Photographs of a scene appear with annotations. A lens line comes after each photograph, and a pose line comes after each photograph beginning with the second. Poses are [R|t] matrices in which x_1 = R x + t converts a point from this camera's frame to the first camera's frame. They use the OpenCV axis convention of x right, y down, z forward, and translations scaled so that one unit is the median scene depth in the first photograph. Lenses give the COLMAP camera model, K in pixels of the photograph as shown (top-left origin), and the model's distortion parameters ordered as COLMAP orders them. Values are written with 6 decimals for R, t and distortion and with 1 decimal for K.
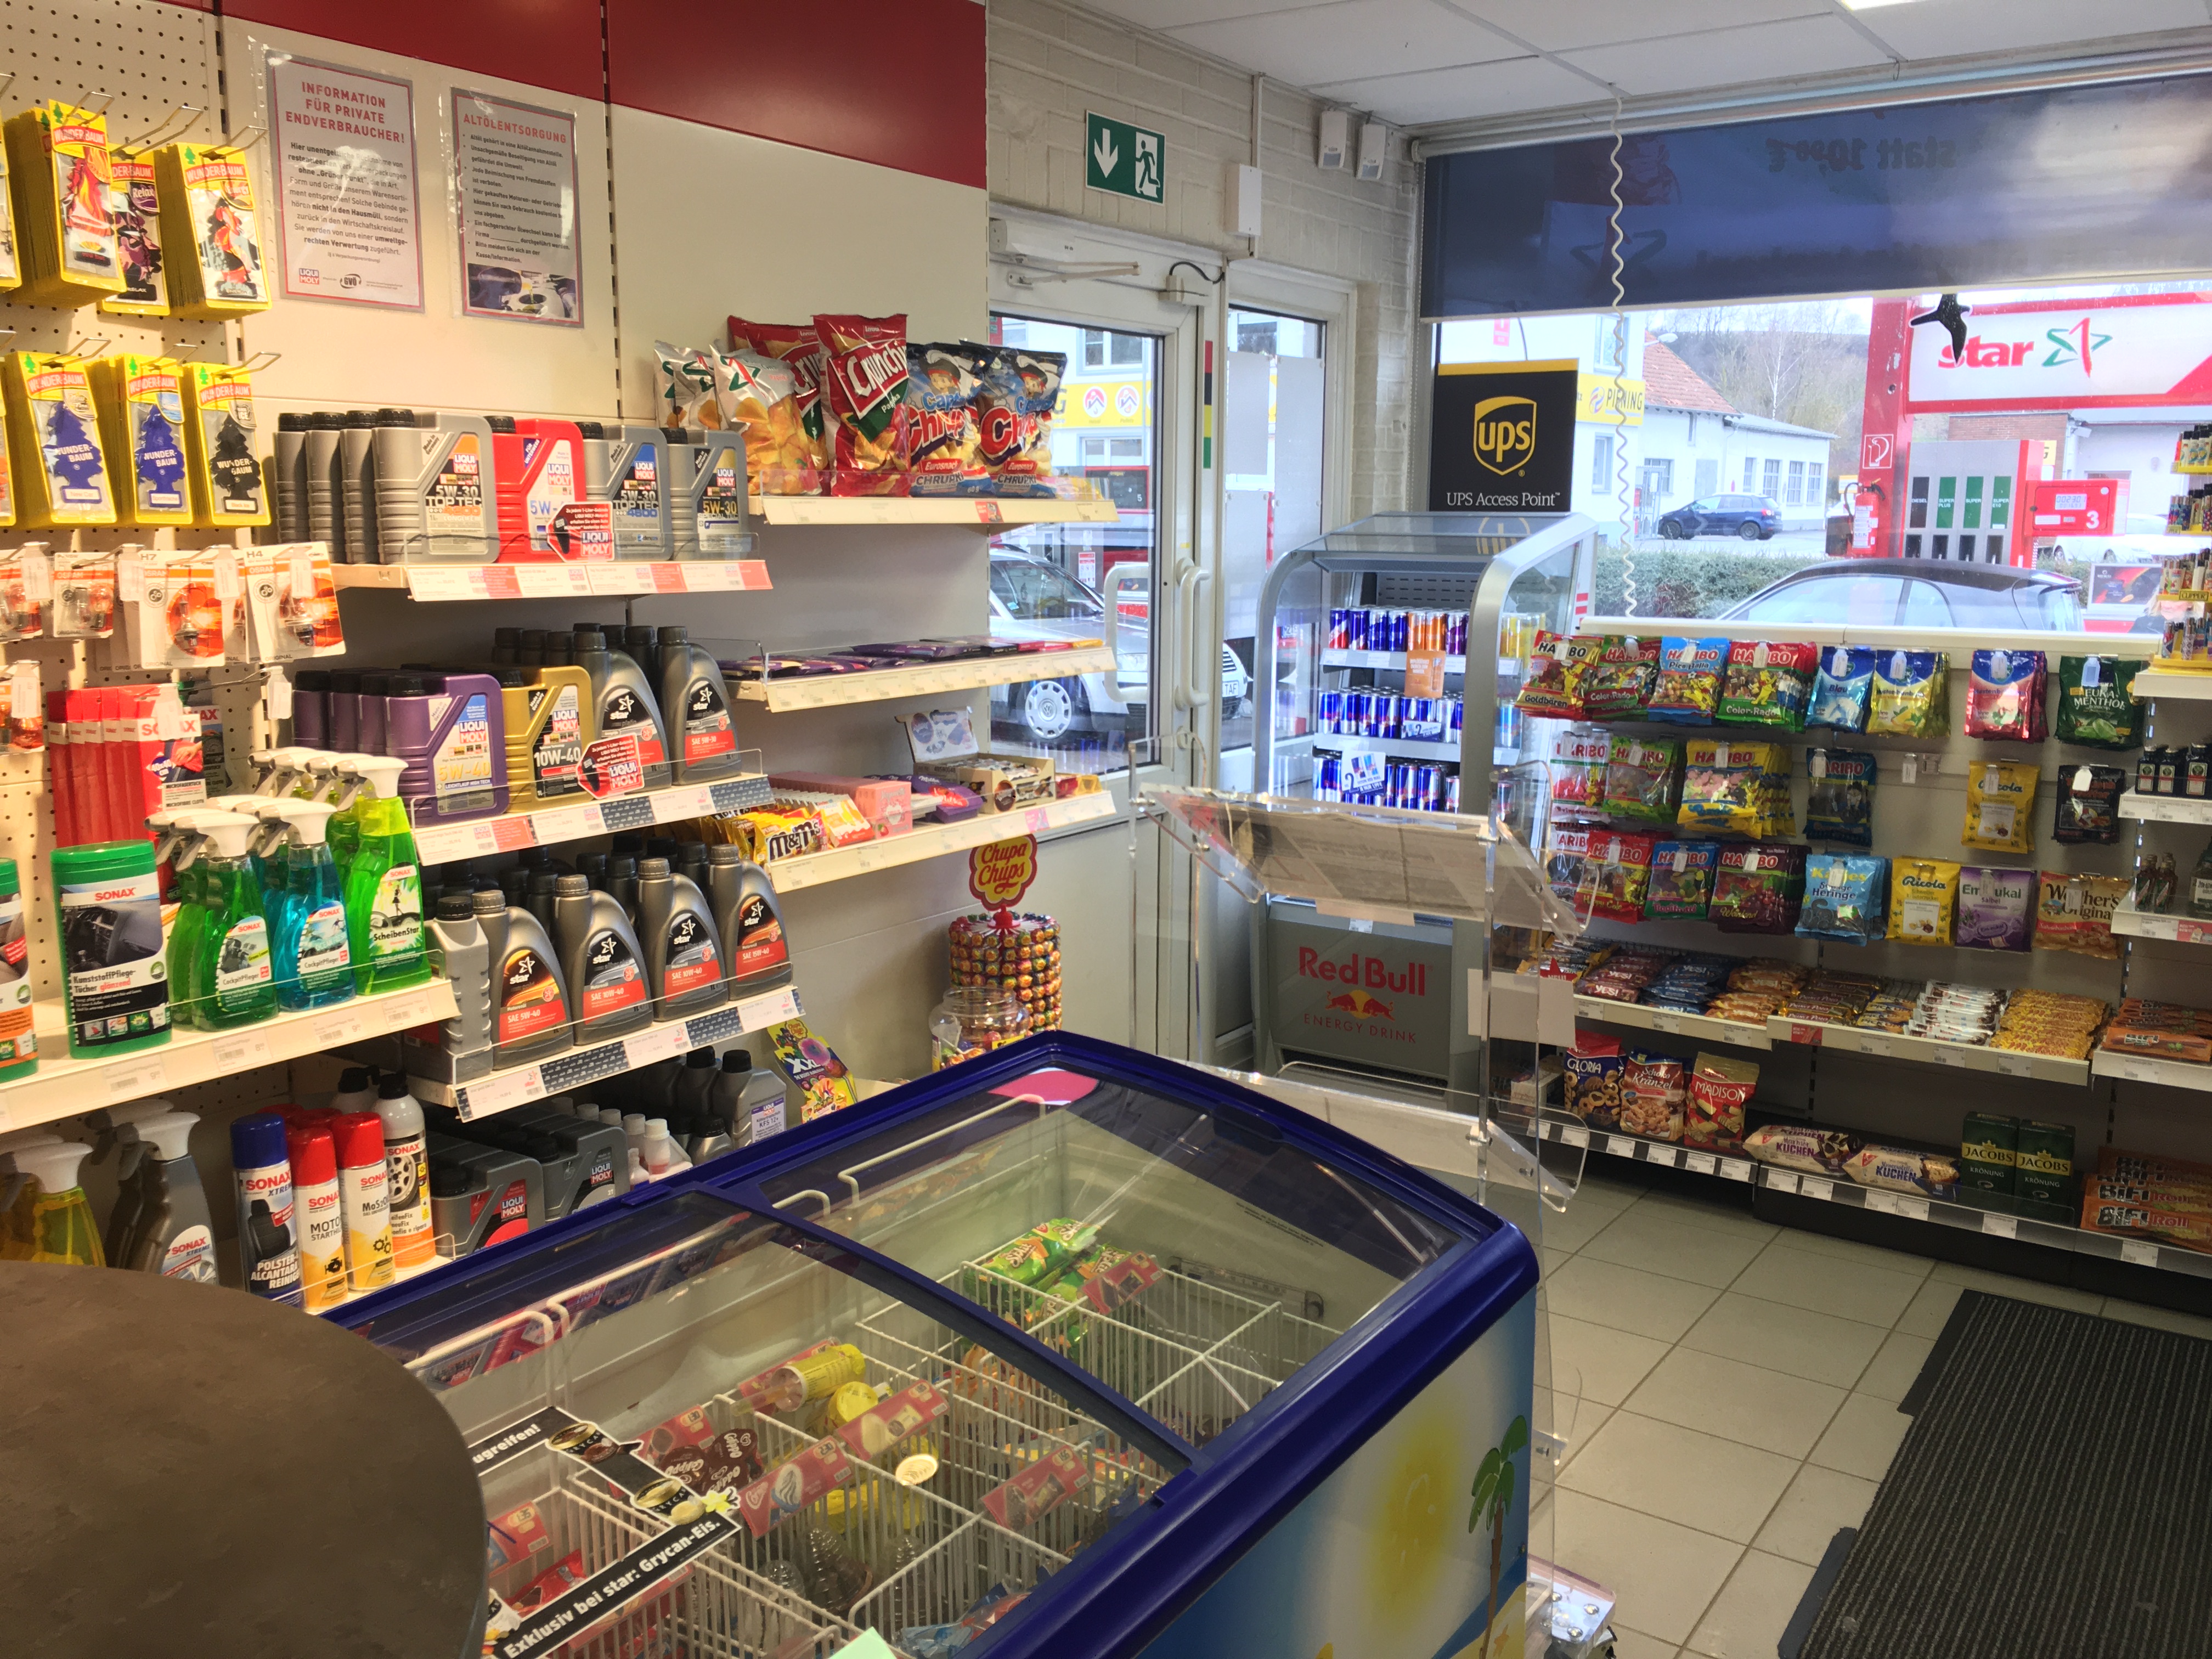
lens RADIAL K [[1878.5, 0, 1110.0], [0, 1878.5, 819.5], [0, 0, 1]] dist [0.077039, -0.107226]
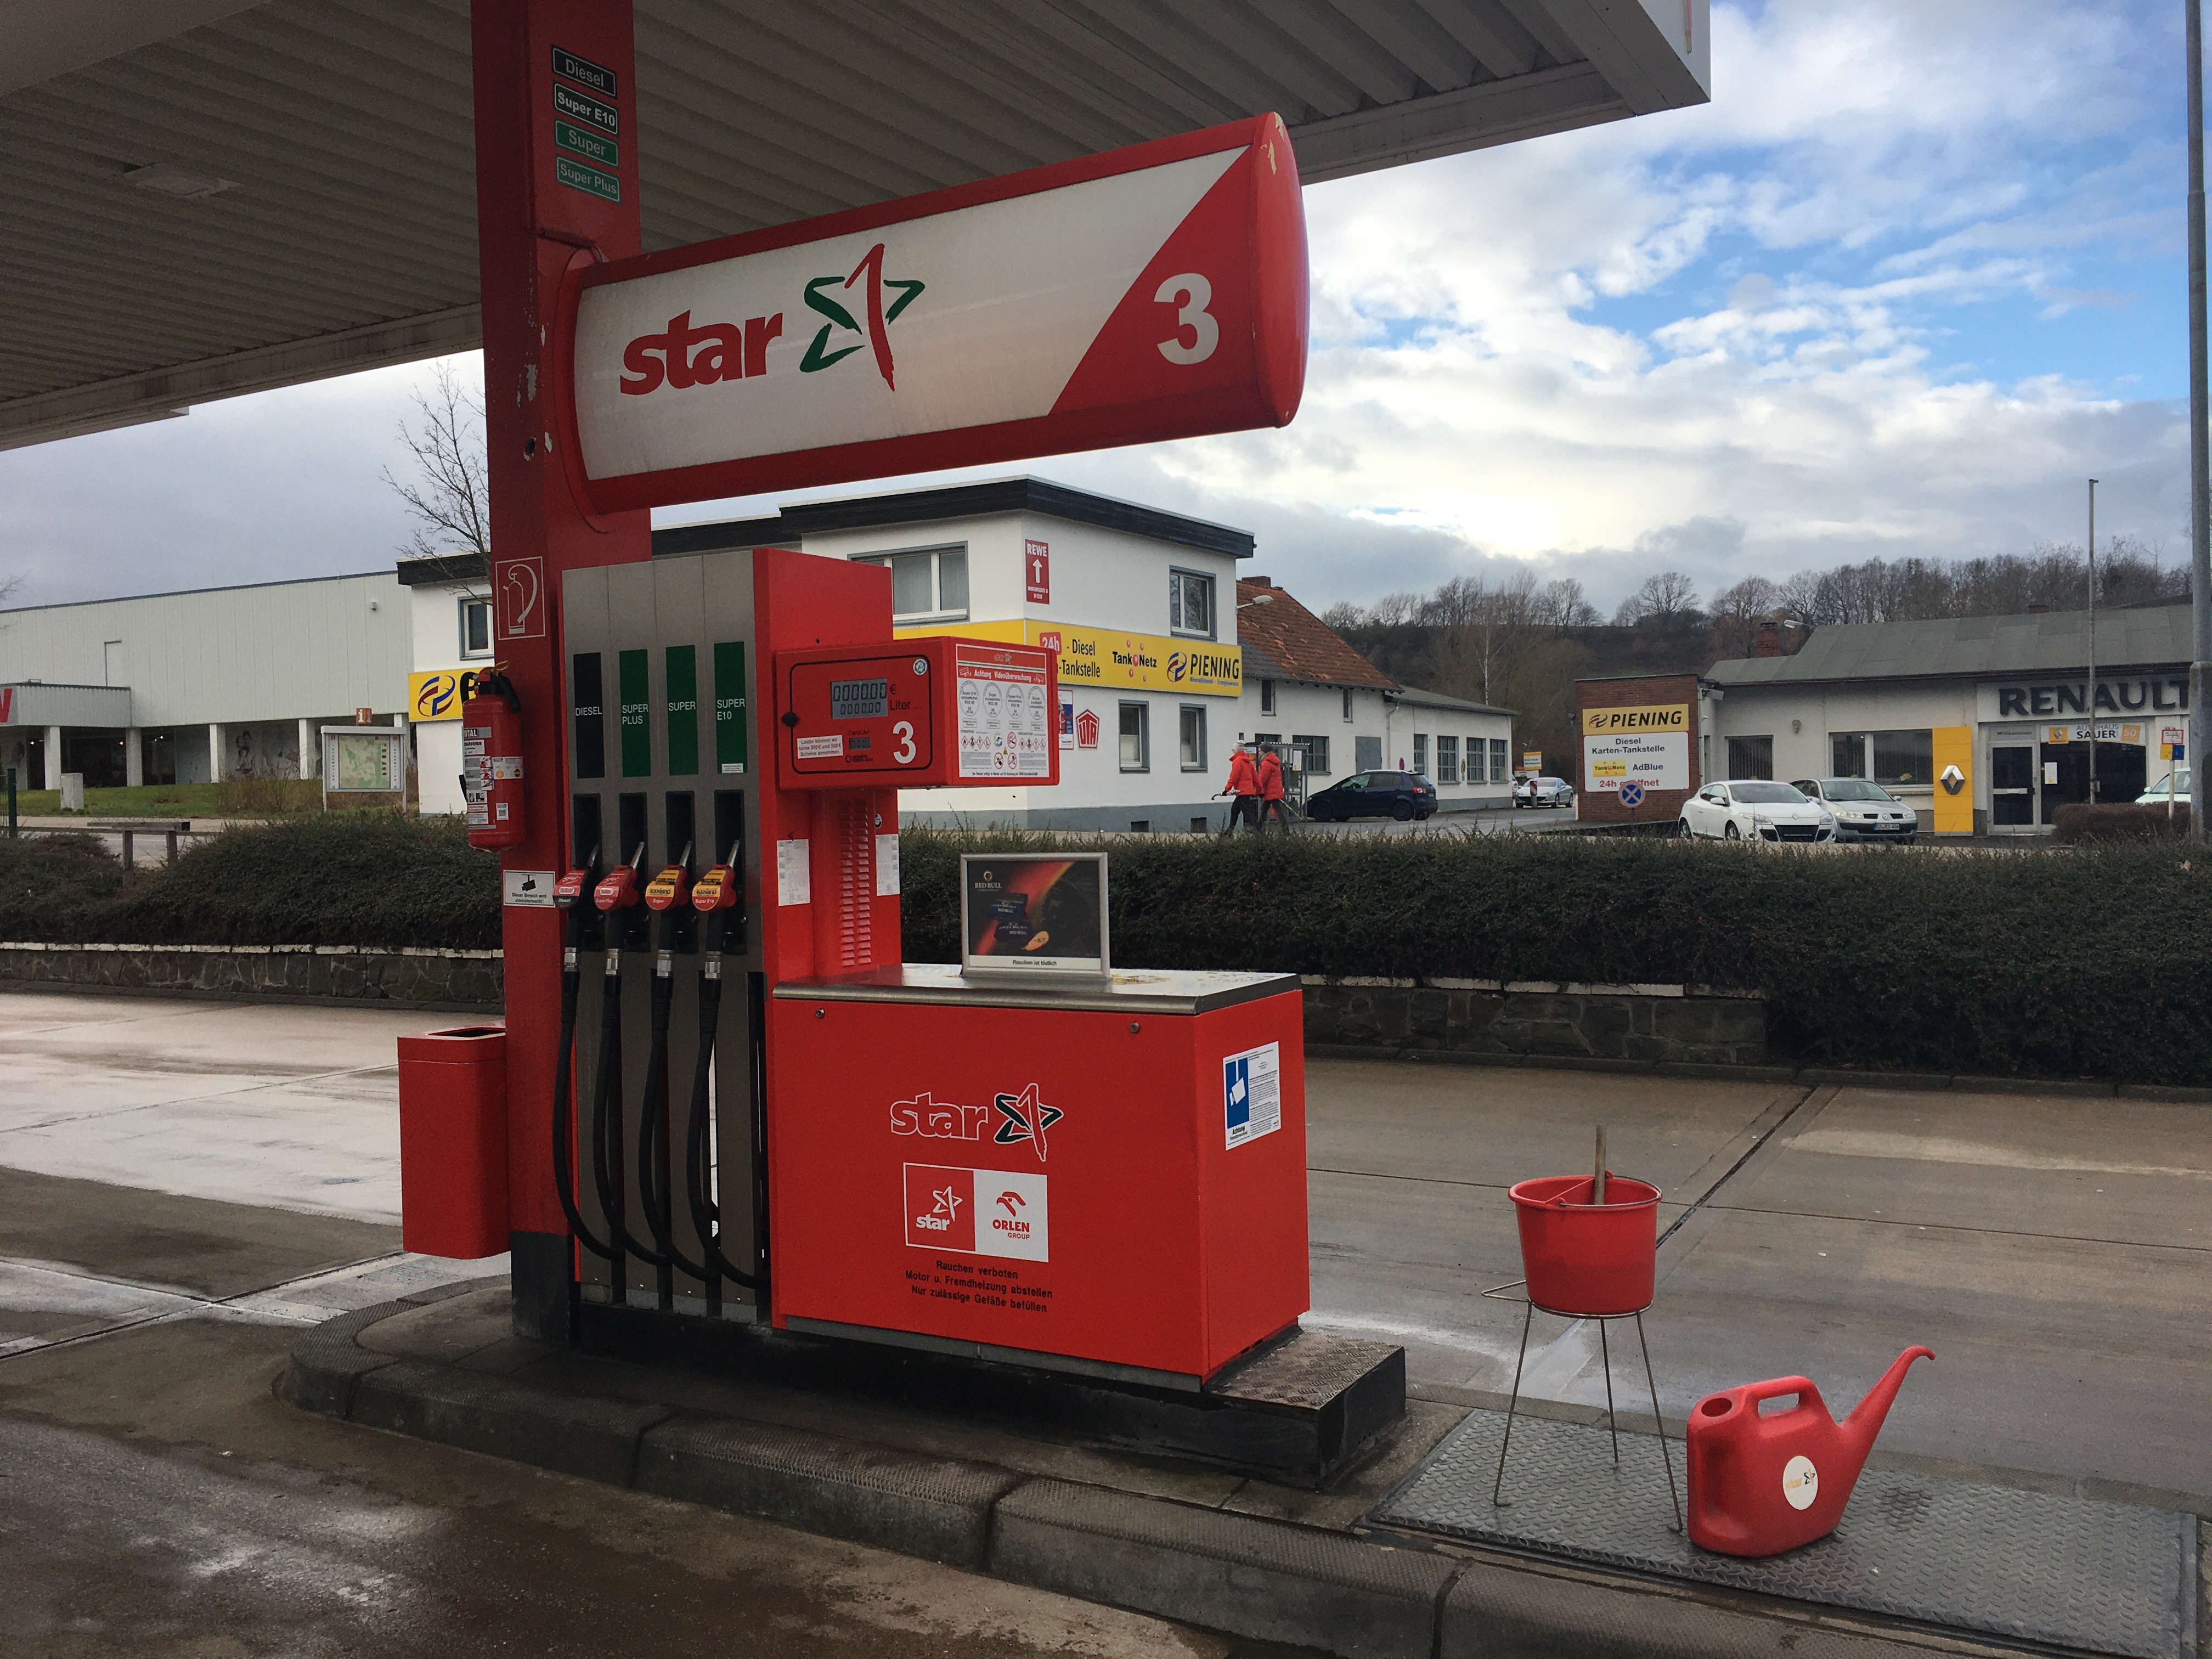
lens RADIAL K [[1878.5, 0, 1110.0], [0, 1878.5, 819.5], [0, 0, 1]] dist [0.077039, -0.107226]
pose [[0.993681, -0.028997, 0.108432, 0.498924], [0.045416, 0.987310, -0.152171, -0.080158], [-0.102643, 0.156134, 0.982388, 0.606462]]
